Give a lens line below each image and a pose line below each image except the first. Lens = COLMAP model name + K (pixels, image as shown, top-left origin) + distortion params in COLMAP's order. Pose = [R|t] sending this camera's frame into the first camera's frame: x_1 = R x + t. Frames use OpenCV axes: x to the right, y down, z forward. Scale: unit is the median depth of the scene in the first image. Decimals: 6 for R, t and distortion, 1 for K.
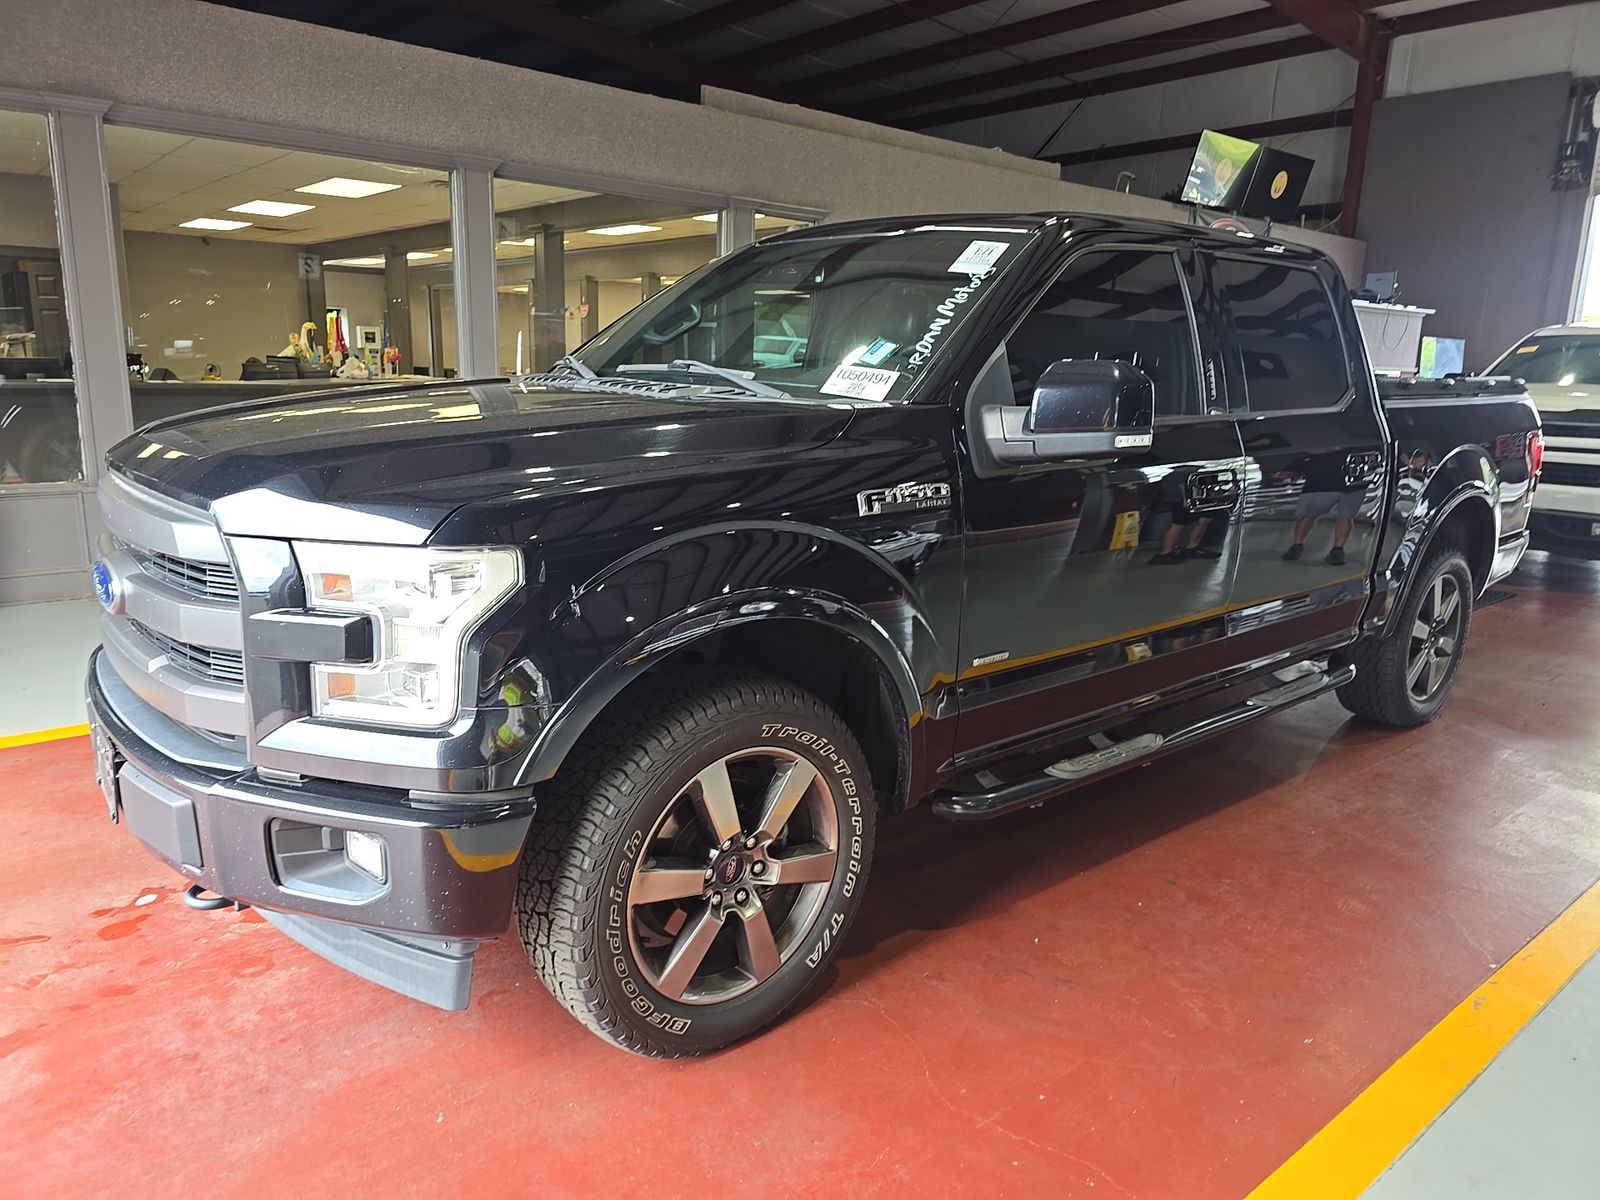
lens RADIAL K [[1088.1, 0, 803.7], [0, 1088.1, 592.7], [0, 0, 1]] dist [0.017271, -0.004390]
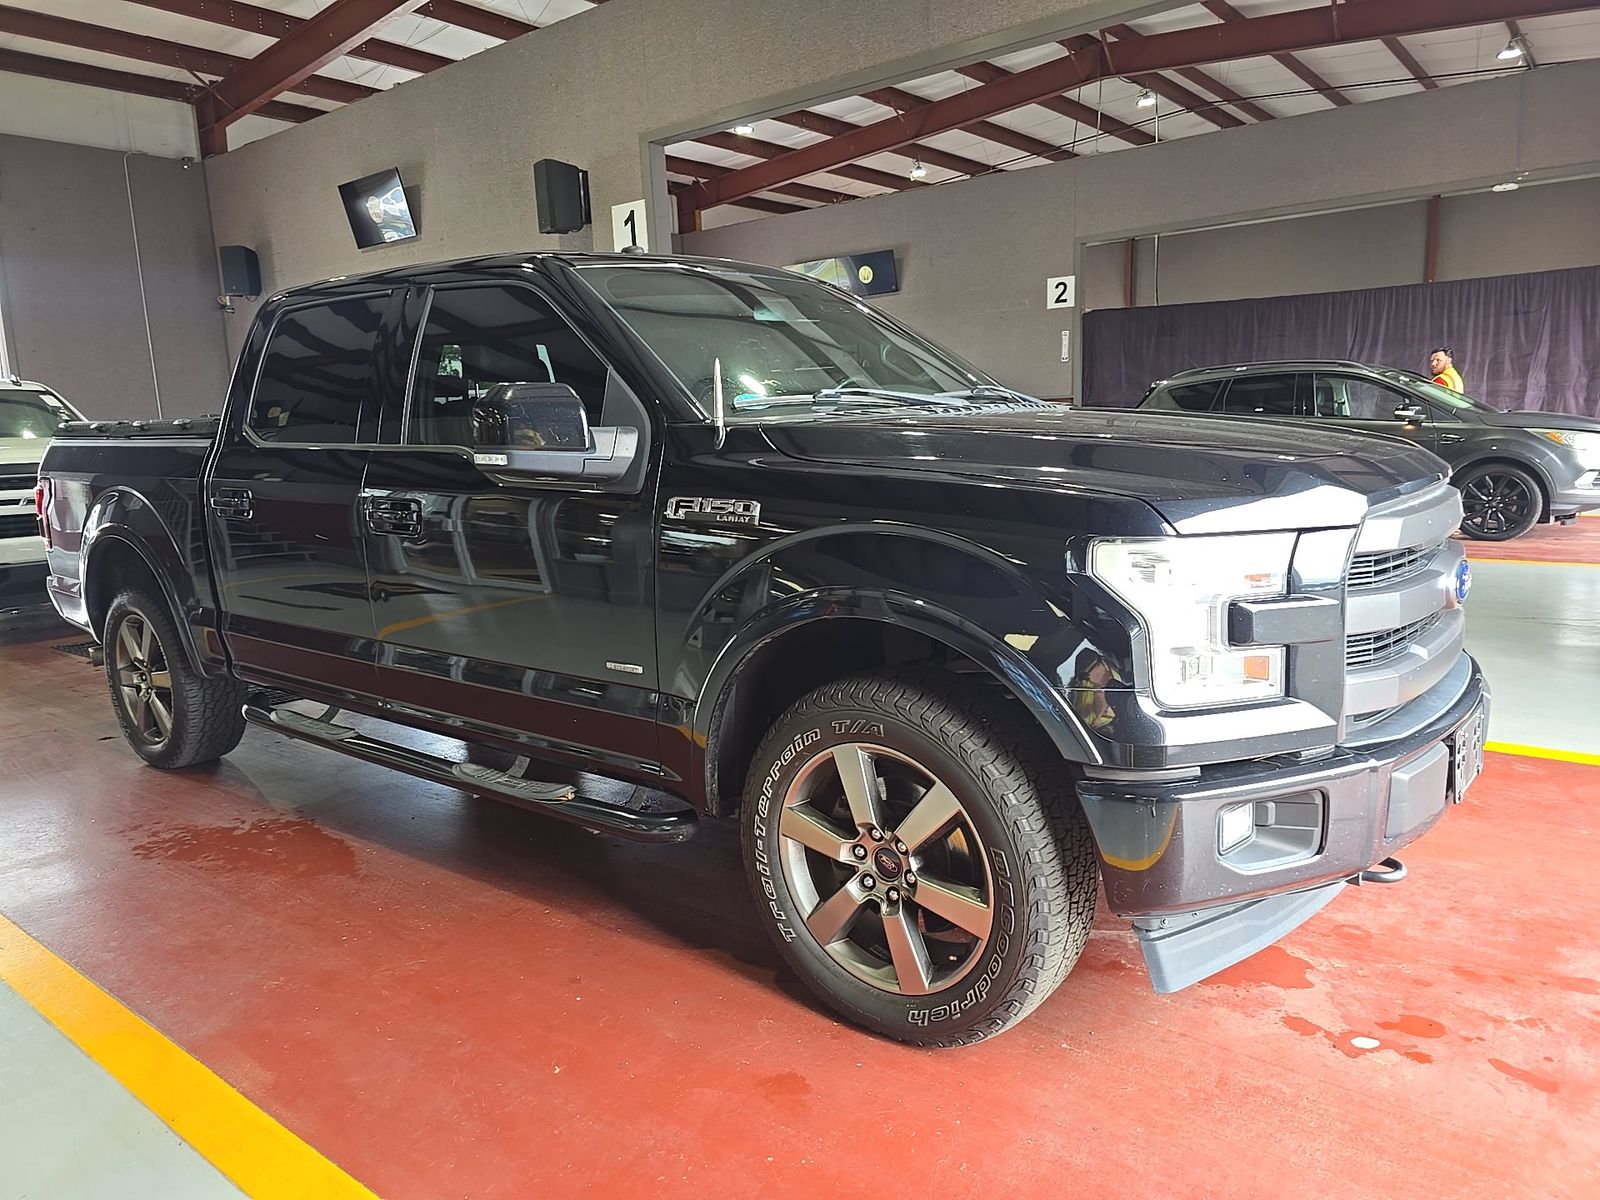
lens RADIAL K [[1088.1, 0, 803.7], [0, 1088.1, 592.7], [0, 0, 1]] dist [0.017271, -0.004390]
pose [[-0.202443, -0.183065, 0.962031, -1.294630], [0.241573, 0.942678, 0.230217, -0.333048], [-0.949031, 0.279007, -0.146615, 1.490064]]
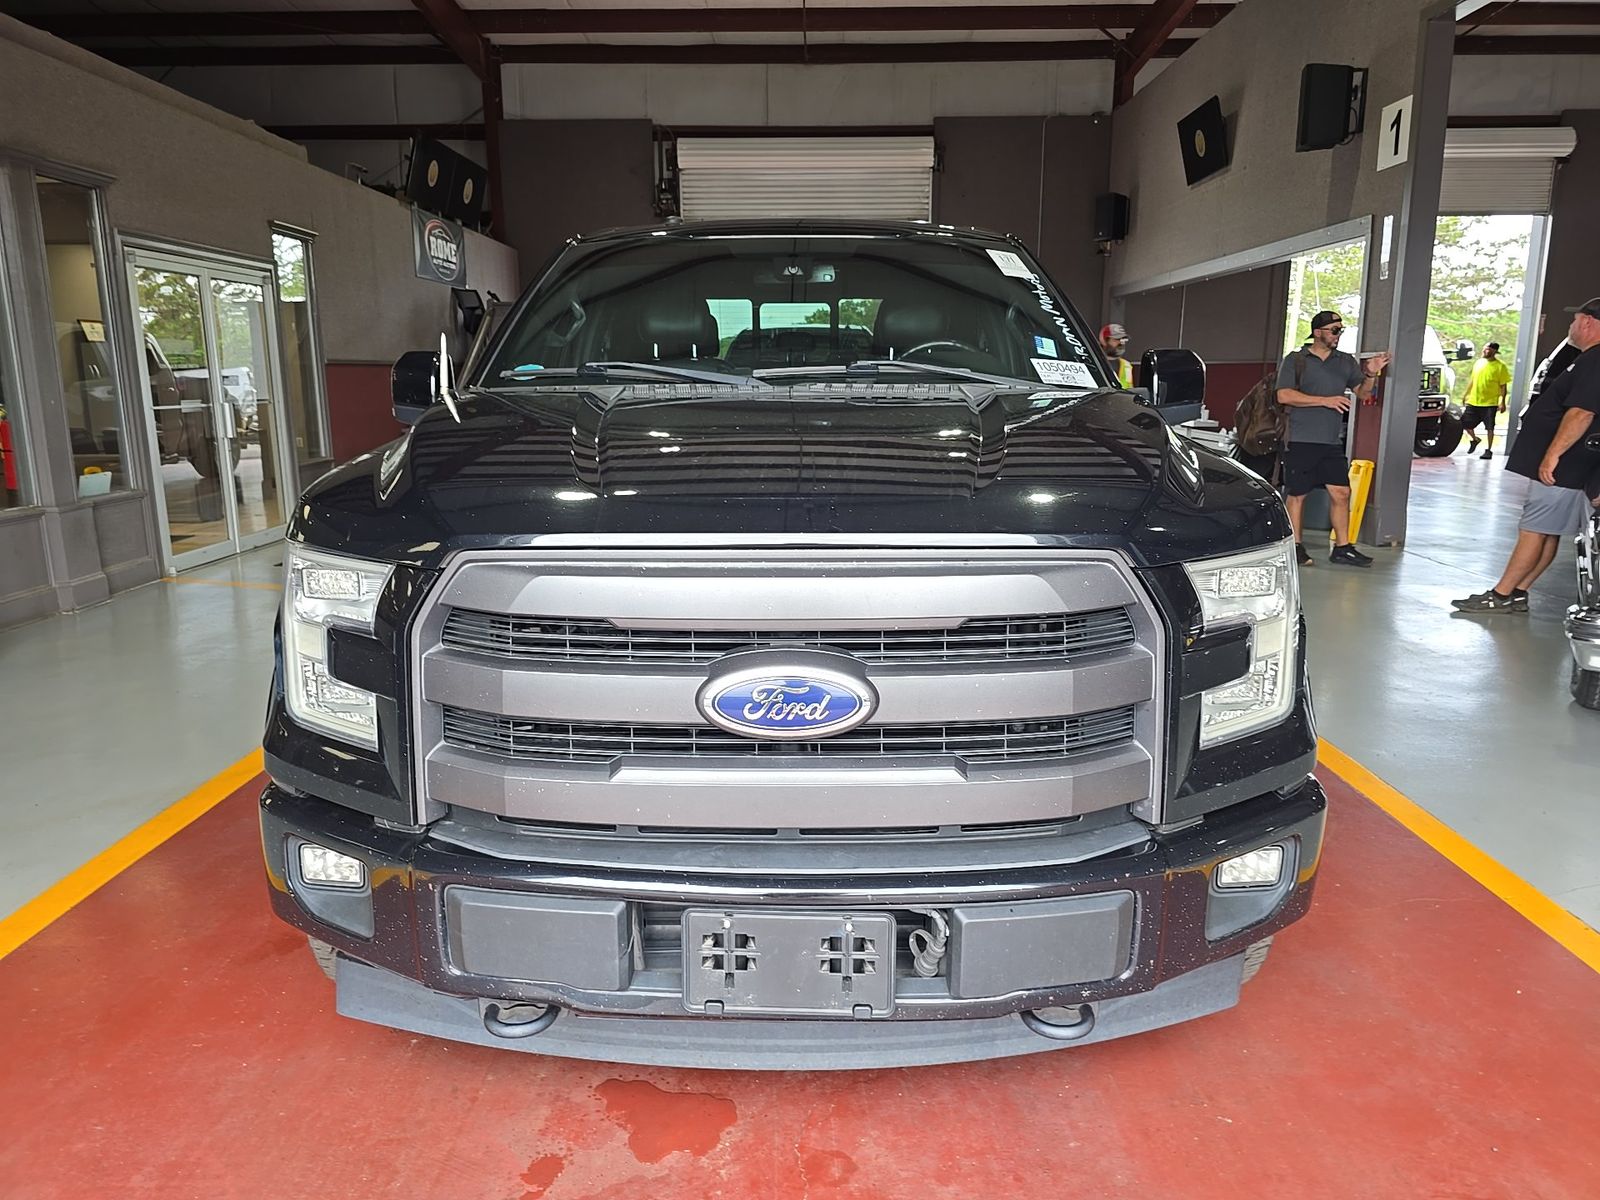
lens RADIAL K [[1094.4, 0, 800.0], [0, 1094.4, 600.0], [0, 0, 1]] dist [0.025077, -0.000371]
pose [[0.653410, -0.189319, 0.732949, -0.948958], [0.187626, 0.978514, 0.085482, -0.108139], [-0.733384, 0.081665, 0.674892, 0.438126]]
